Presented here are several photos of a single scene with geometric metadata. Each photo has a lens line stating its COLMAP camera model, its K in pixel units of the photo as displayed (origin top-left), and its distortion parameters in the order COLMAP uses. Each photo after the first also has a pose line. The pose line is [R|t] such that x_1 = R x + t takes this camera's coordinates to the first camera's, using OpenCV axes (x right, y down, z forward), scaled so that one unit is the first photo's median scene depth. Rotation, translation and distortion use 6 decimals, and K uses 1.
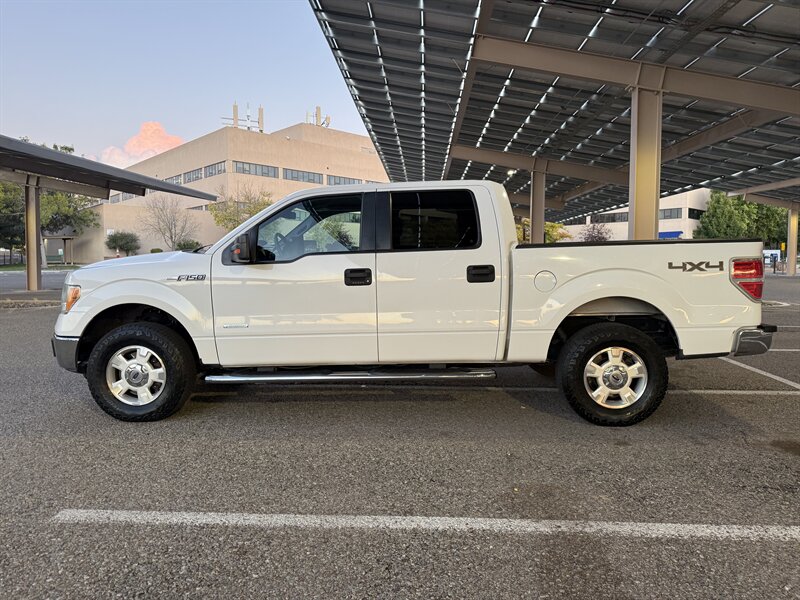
lens RADIAL K [[571.5, 0, 400.0], [0, 571.5, 300.0], [0, 0, 1]] dist [-0.005540, -0.002032]
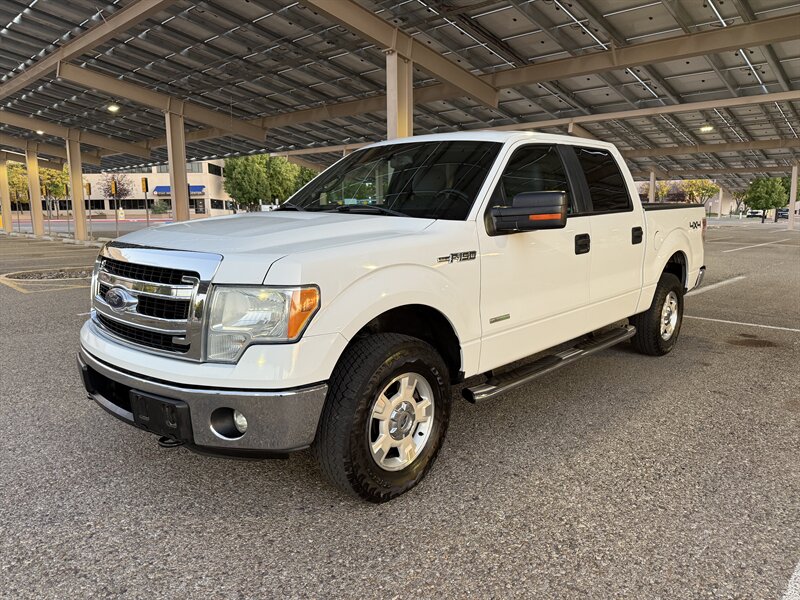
lens RADIAL K [[571.5, 0, 400.0], [0, 571.5, 300.0], [0, 0, 1]] dist [-0.005540, -0.002032]
pose [[0.660069, -0.117021, 0.742034, -0.898454], [0.057314, 0.992758, 0.105578, -0.061038], [-0.749015, -0.027160, 0.661996, 0.601155]]
